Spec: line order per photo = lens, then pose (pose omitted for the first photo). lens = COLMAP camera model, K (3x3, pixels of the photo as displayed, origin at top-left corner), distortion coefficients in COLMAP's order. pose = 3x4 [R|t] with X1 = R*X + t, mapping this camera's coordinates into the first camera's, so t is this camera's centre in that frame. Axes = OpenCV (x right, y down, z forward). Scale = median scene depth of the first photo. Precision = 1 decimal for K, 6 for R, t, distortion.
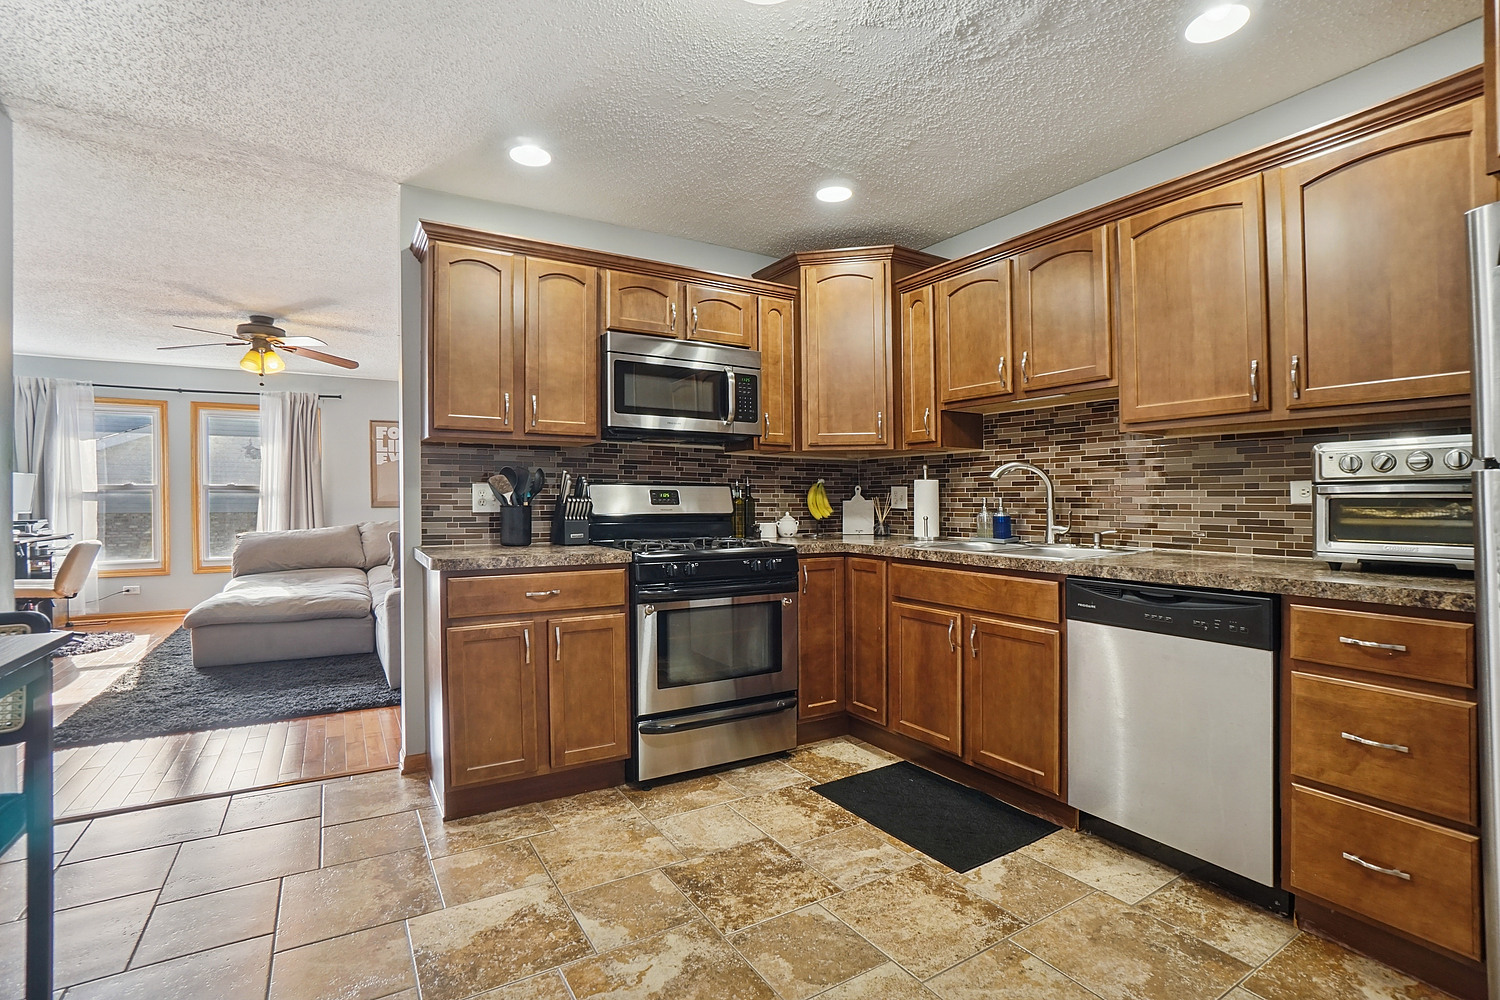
lens RADIAL K [[699.1, 0, 743.0], [0, 699.1, 502.3], [0, 0, 1]] dist [-0.044027, 0.002057]
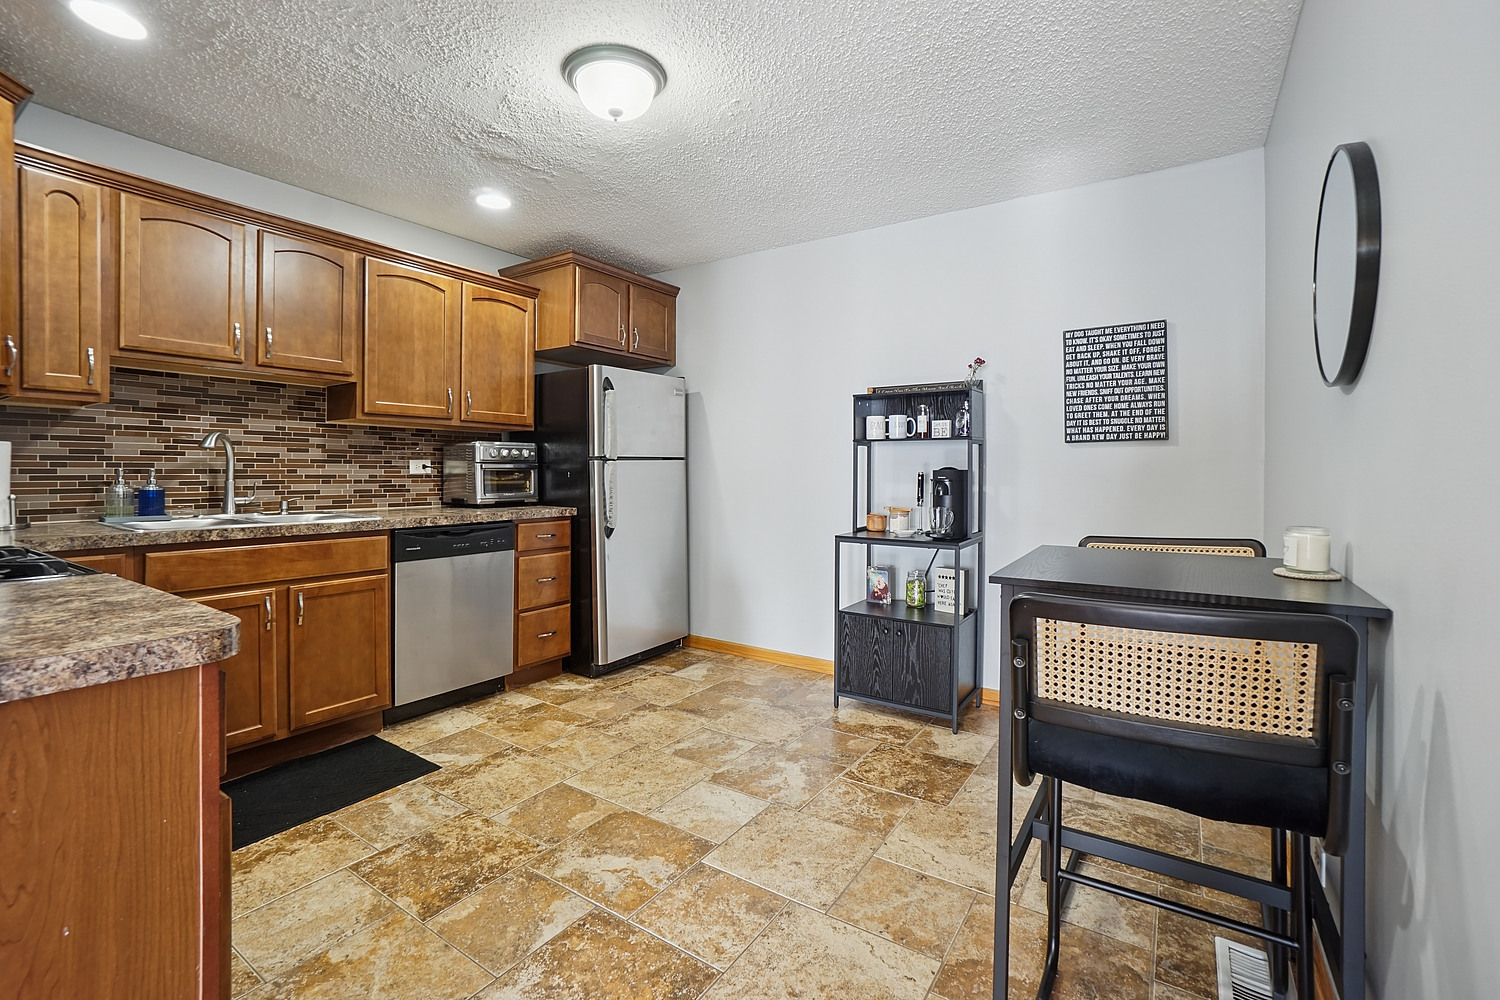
lens RADIAL K [[699.1, 0, 723.1], [0, 699.1, 476.2], [0, 0, 1]] dist [-0.044027, 0.002057]
pose [[-0.422525, -0.004494, 0.906340, -0.958318], [0.002504, 0.999978, 0.006126, -0.000764], [-0.906348, 0.004857, -0.422505, 0.978729]]
